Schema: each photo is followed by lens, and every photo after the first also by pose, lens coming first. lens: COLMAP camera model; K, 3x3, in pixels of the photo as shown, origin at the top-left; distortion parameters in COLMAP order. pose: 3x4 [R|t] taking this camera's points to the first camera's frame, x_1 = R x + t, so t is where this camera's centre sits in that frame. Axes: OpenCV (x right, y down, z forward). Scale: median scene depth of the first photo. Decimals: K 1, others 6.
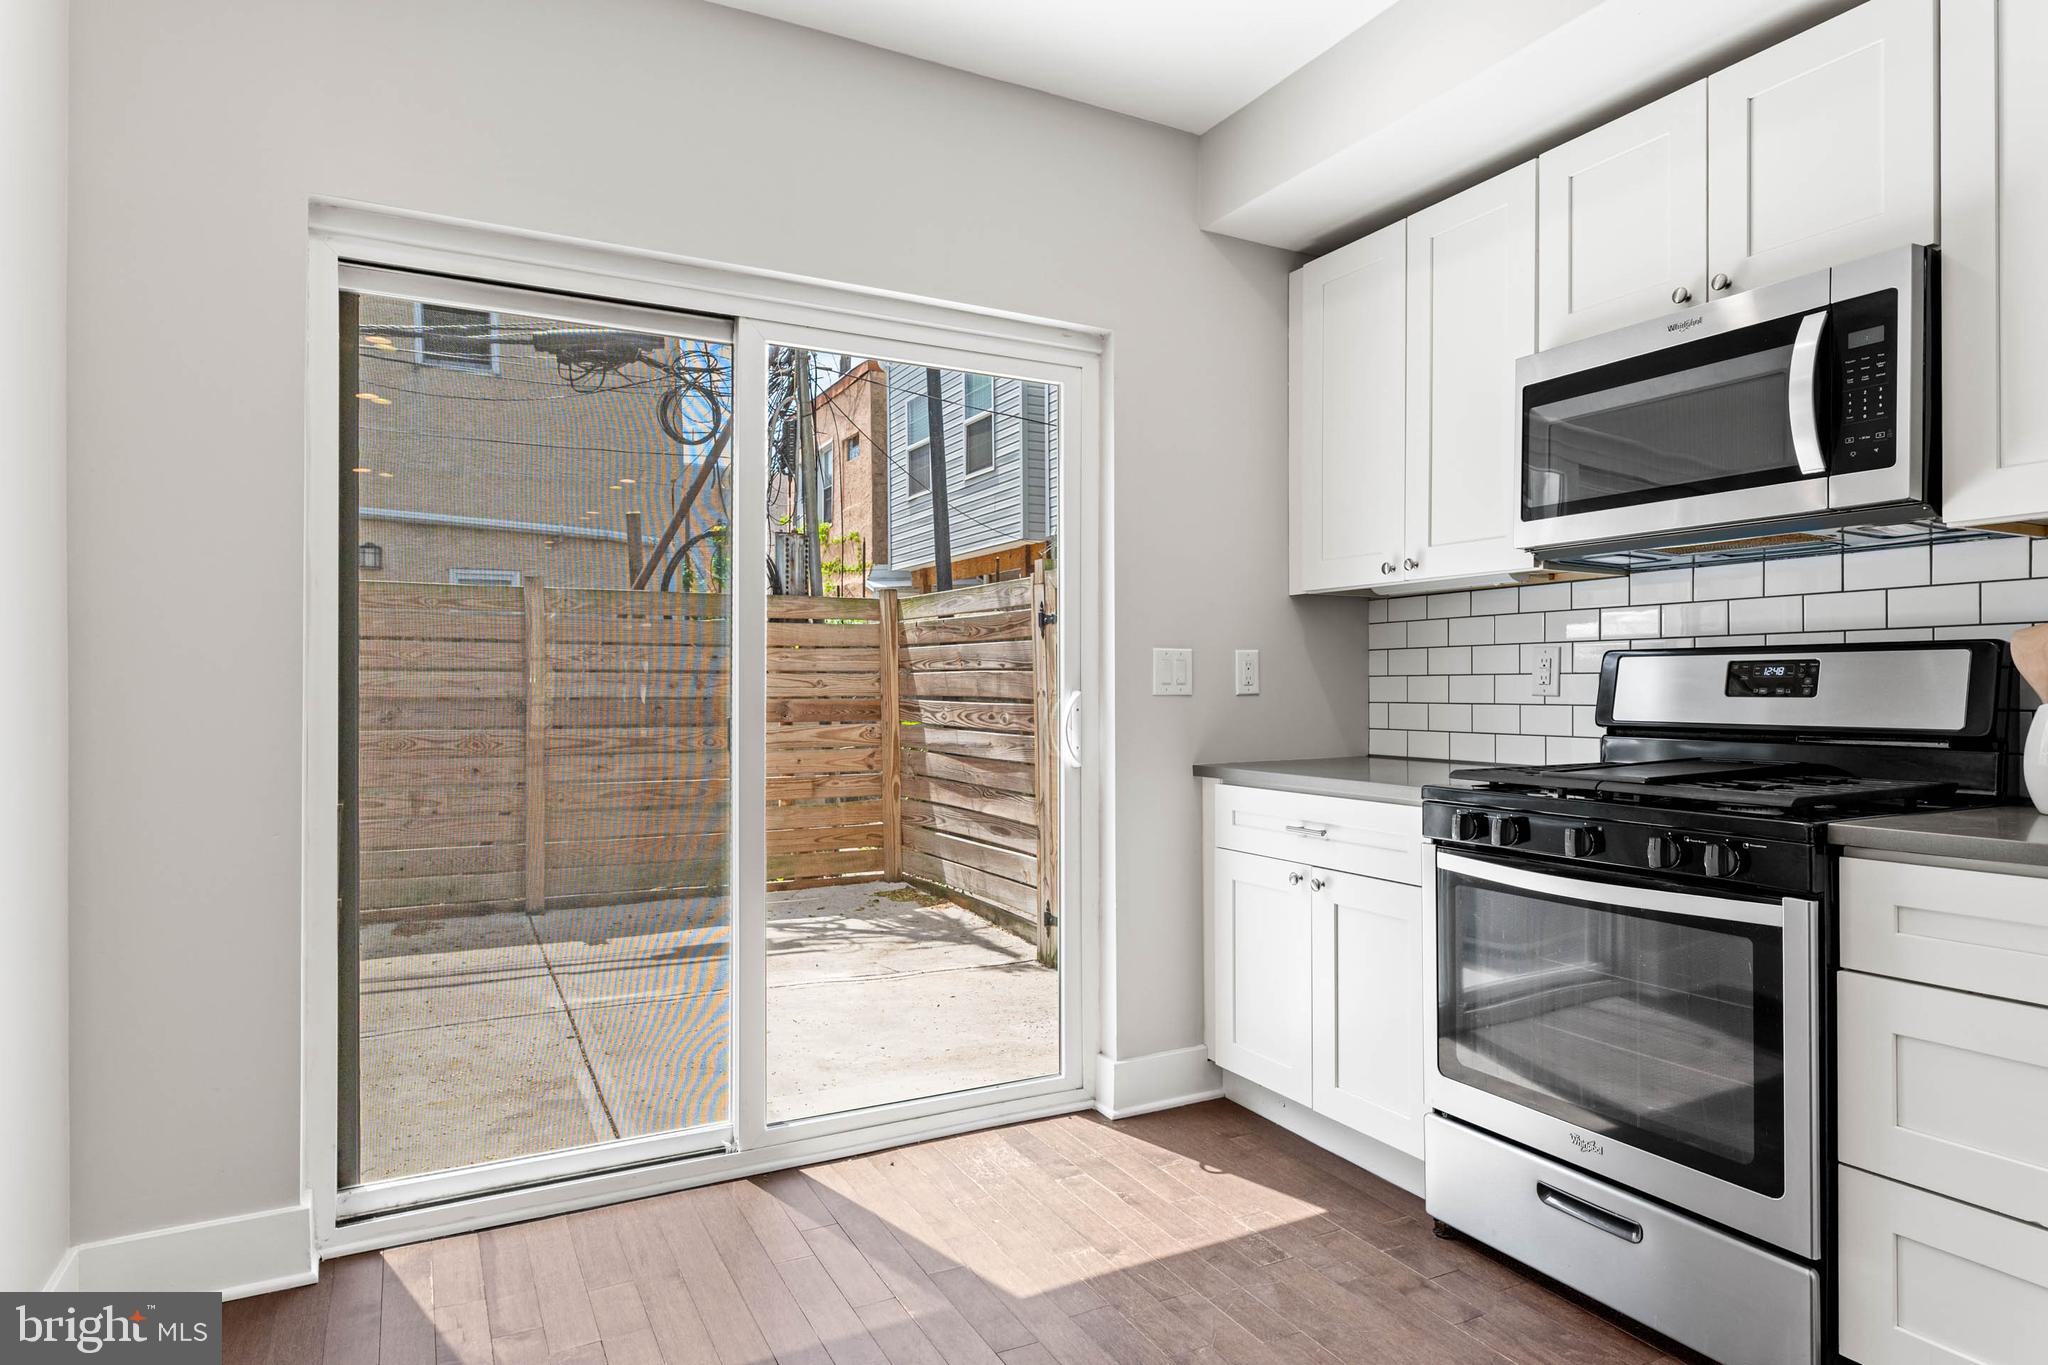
lens RADIAL K [[1172.3, 0, 1021.4], [0, 1172.3, 686.0], [0, 0, 1]] dist [-0.000628, -0.000060]
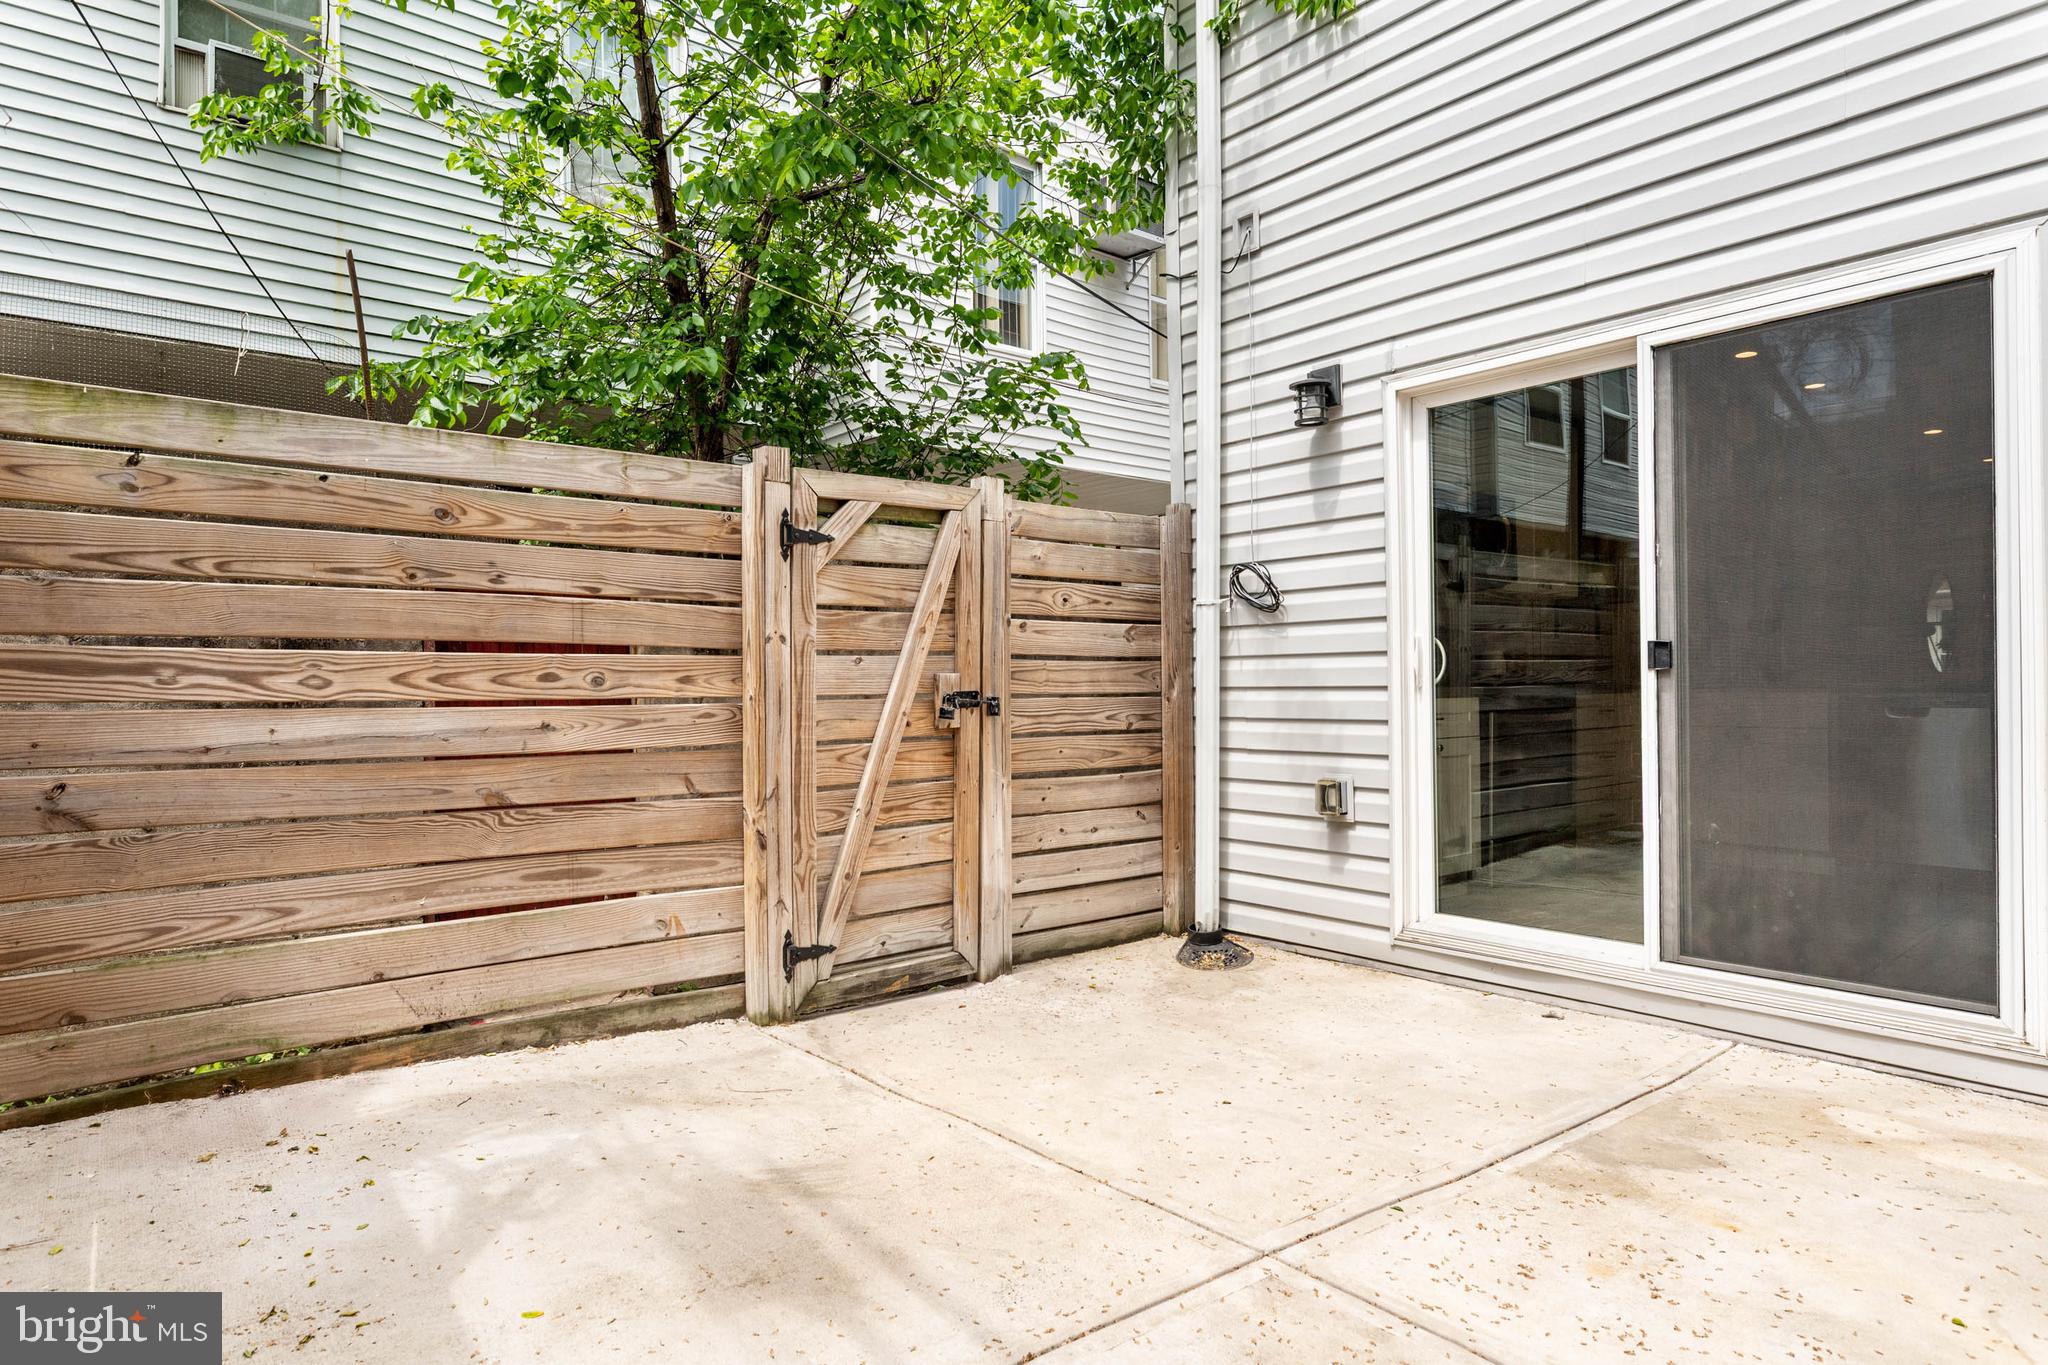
lens RADIAL K [[1198.2, 0, 1032.3], [0, 1198.2, 683.9], [0, 0, 1]] dist [0.047331, 0.000363]
pose [[-0.201053, 0.002390, 0.979577, -0.718774], [0.005954, 0.999982, -0.001218, 0.035117], [-0.979562, 0.005588, -0.201064, 0.998772]]
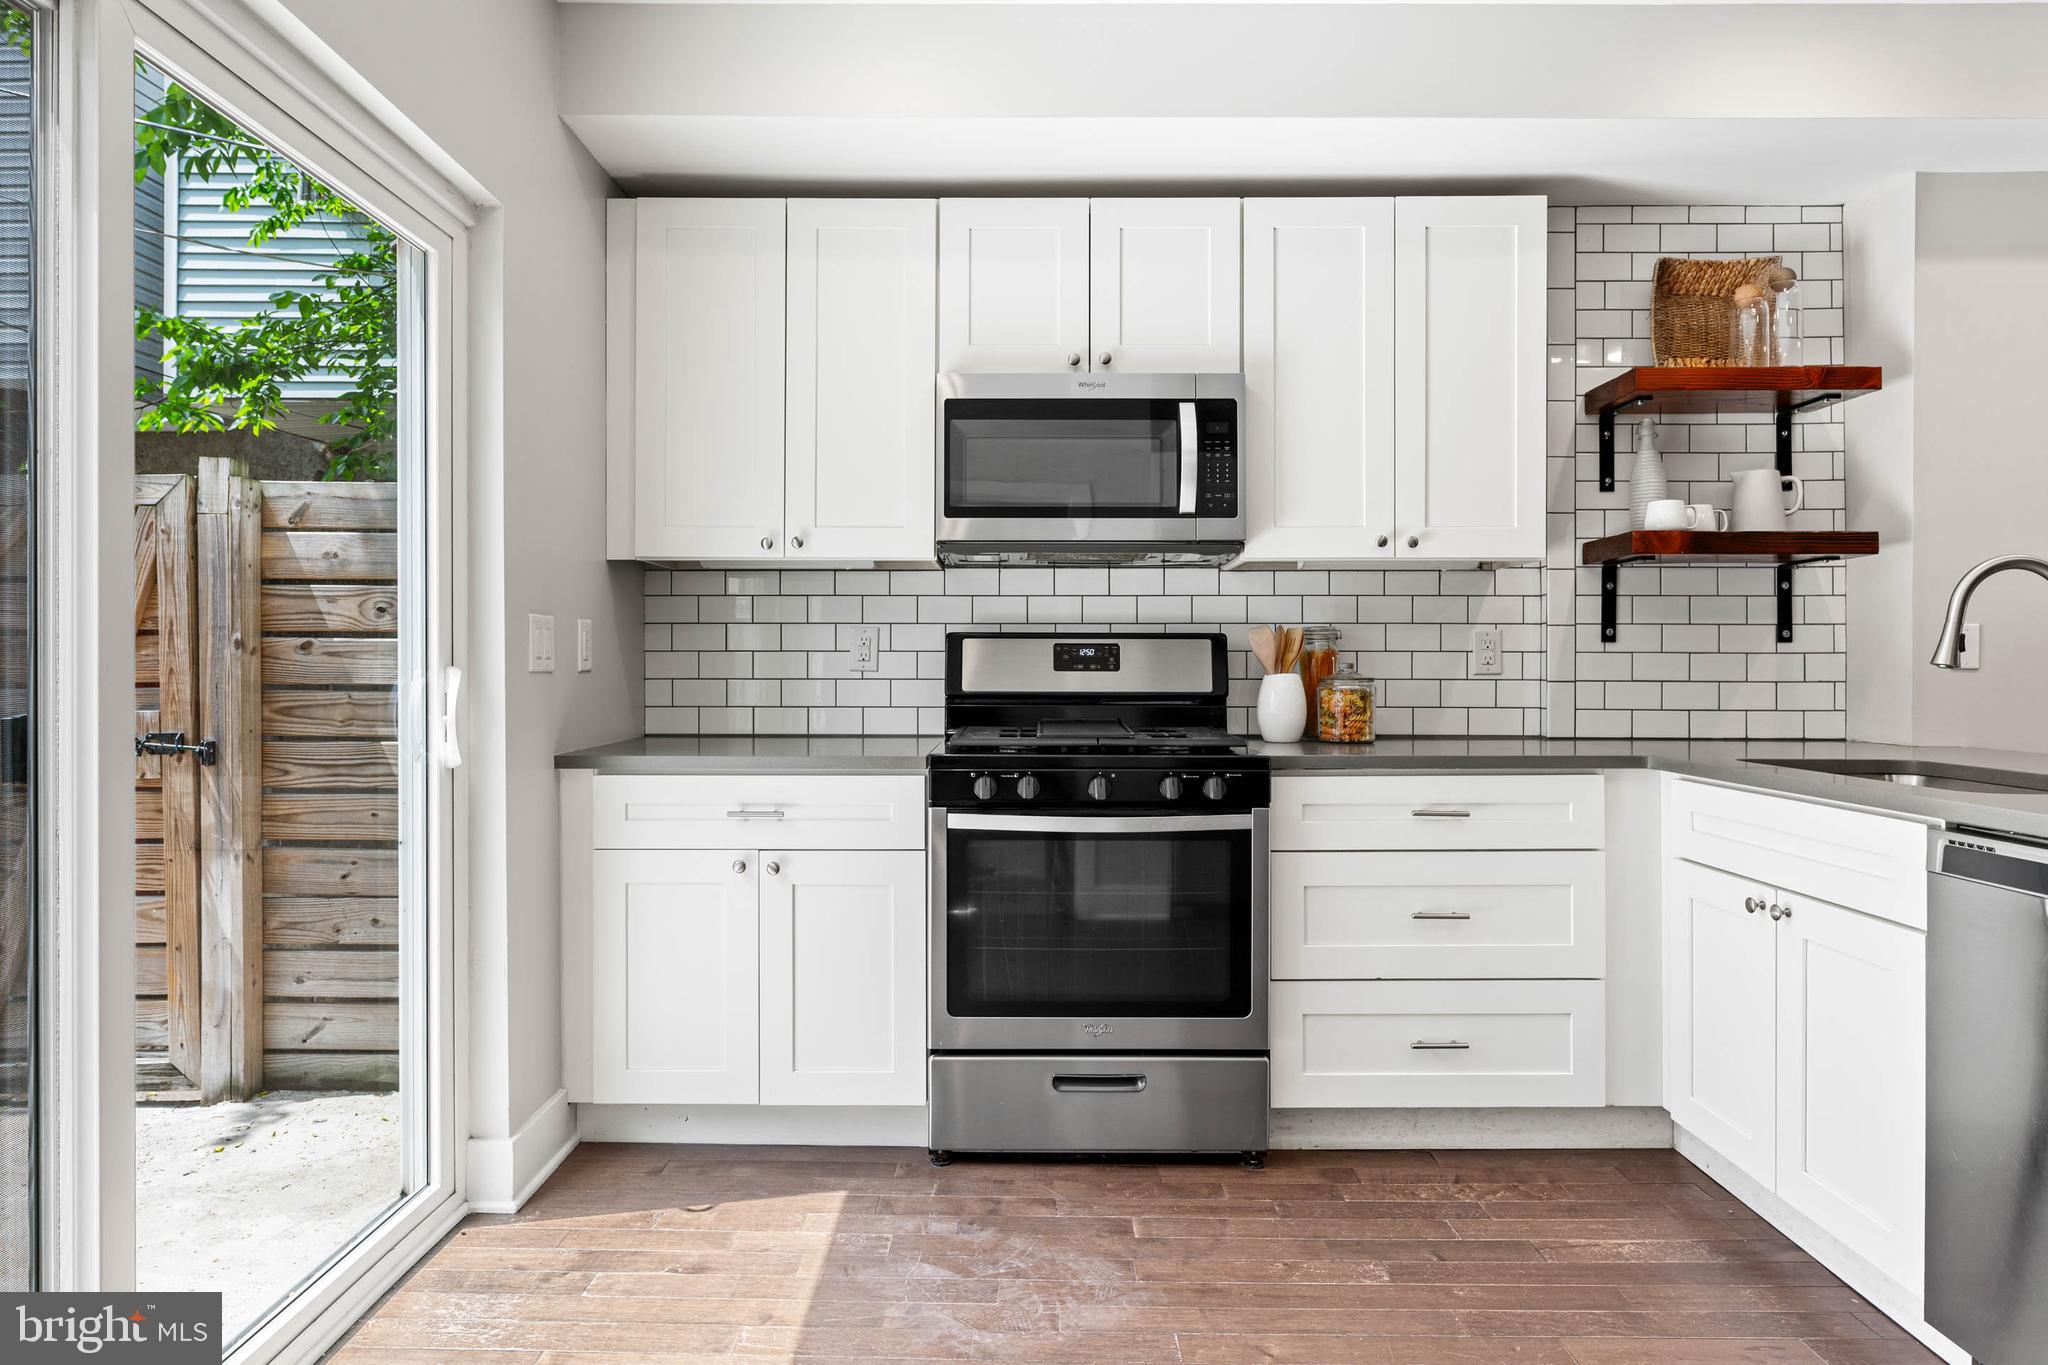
lens RADIAL K [[1177.8, 0, 1034.3], [0, 1177.8, 665.2], [0, 0, 1]] dist [-0.005482, -0.001739]
pose [[0.473371, 0.000946, 0.880863, -0.249379], [-0.002916, 0.999996, 0.000493, 0.000939], [-0.880858, -0.002802, 0.473372, 0.177912]]
